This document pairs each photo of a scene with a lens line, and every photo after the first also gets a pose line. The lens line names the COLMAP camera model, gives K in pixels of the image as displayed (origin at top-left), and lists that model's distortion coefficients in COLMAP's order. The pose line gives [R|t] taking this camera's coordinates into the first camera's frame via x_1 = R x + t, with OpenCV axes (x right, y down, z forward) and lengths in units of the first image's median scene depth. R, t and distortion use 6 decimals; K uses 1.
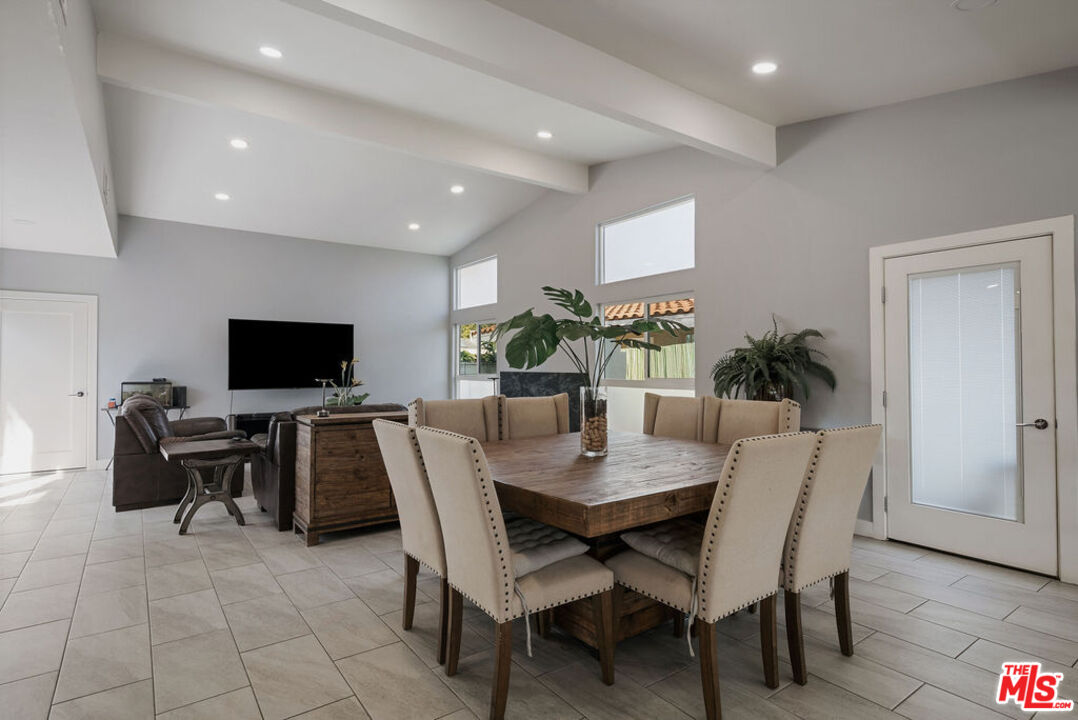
lens RADIAL K [[569.4, 0, 539.1], [0, 569.4, 353.8], [0, 0, 1]] dist [-0.000829, 0.000096]
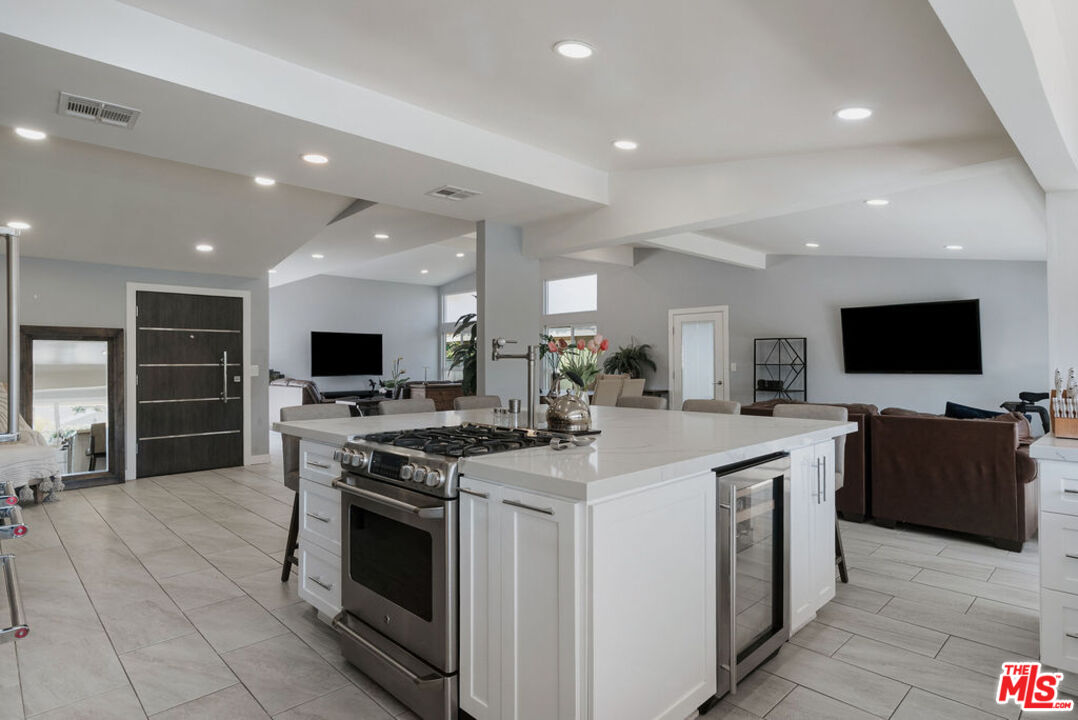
lens RADIAL K [[605.8, 0, 539.0], [0, 605.8, 360.0], [0, 0, 1]] dist [0.021624, 0.000616]
pose [[0.990544, -0.001416, 0.137186, -0.220457], [-0.001219, 0.999816, 0.019125, -0.022937], [-0.137188, -0.019112, 0.990361, -1.094386]]
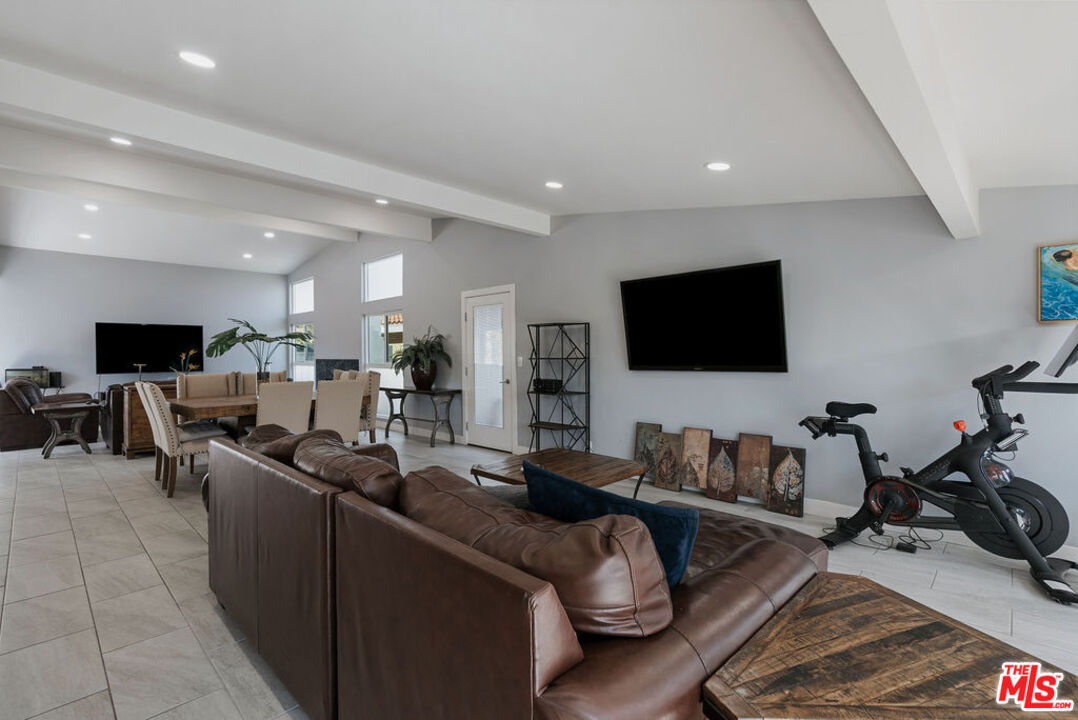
lens RADIAL K [[509.5, 0, 541.8], [0, 509.5, 351.1], [0, 0, 1]] dist [0.000467, -0.000058]
pose [[0.985984, -0.006773, 0.166704, 0.451911], [0.004121, 0.999859, 0.016248, -0.011604], [-0.166790, -0.015334, 0.985873, -0.572896]]
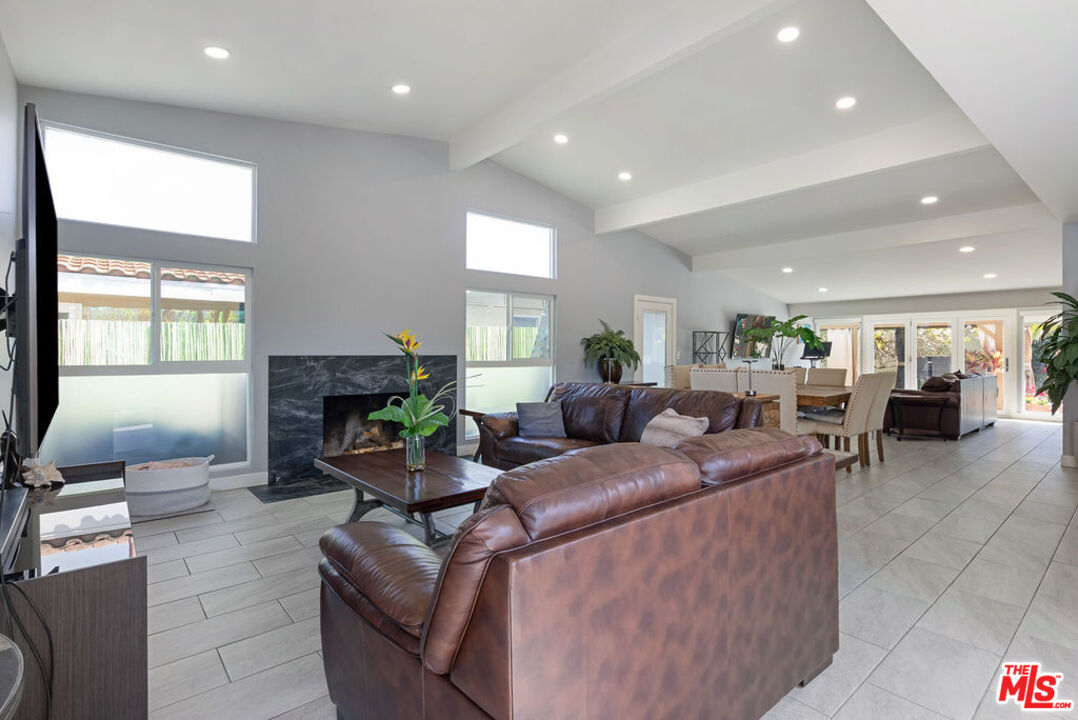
lens RADIAL K [[524.9, 0, 546.1], [0, 524.9, 351.4], [0, 0, 1]] dist [0.001200, 0.000245]
pose [[-0.092604, 0.000286, 0.995703, -1.090600], [-0.022374, 0.999747, -0.002368, 0.033729], [-0.995452, -0.022497, -0.092574, 1.215267]]
